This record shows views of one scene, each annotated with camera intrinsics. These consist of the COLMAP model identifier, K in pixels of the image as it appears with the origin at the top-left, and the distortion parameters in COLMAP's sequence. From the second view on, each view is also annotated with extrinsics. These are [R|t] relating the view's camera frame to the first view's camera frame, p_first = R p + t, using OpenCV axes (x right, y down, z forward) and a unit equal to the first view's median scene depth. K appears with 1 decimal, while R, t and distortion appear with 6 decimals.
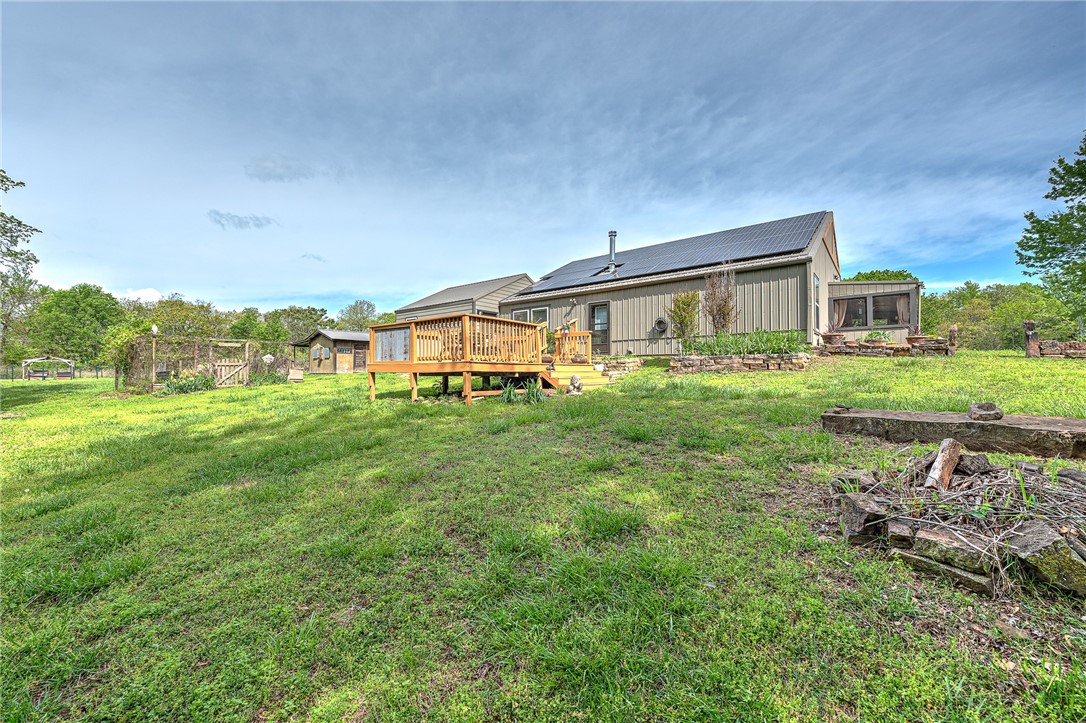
lens RADIAL K [[429.1, 0, 542.6], [0, 429.1, 362.6], [0, 0, 1]] dist [0.002348, -0.000097]
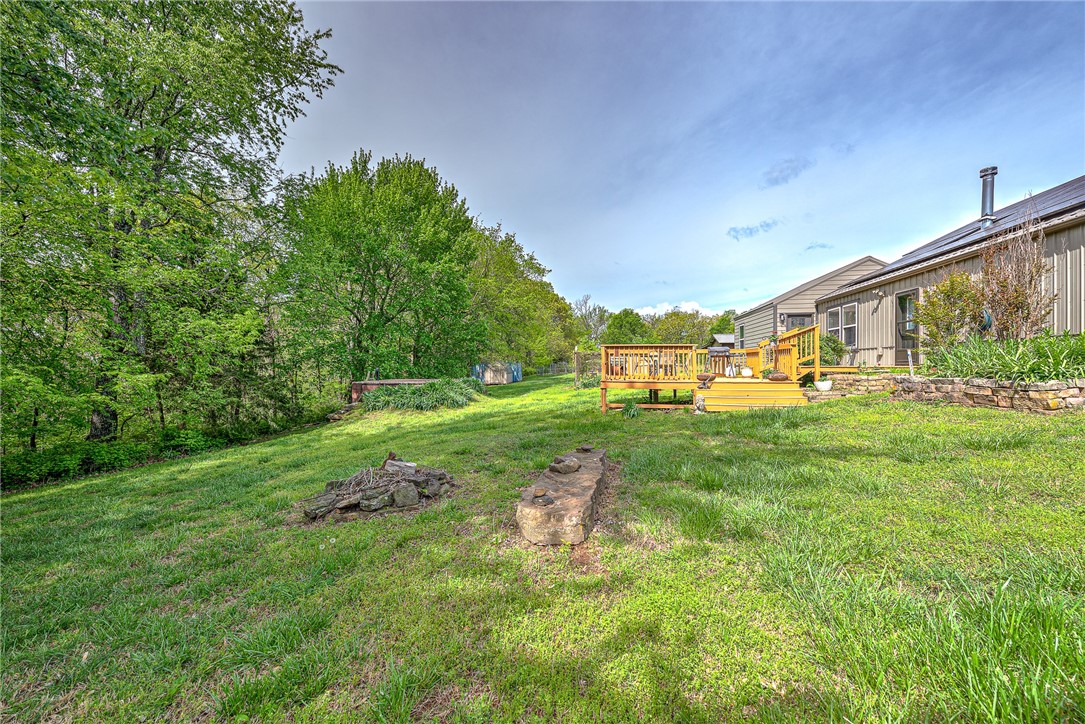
lens RADIAL K [[428.7, 0, 541.0], [0, 428.7, 367.5], [0, 0, 1]] dist [0.002348, -0.000097]
pose [[0.399930, 0.030030, -0.916054, 0.529072], [0.002769, 0.999419, 0.033972, -0.037497], [0.916541, -0.016123, 0.399615, 0.141319]]
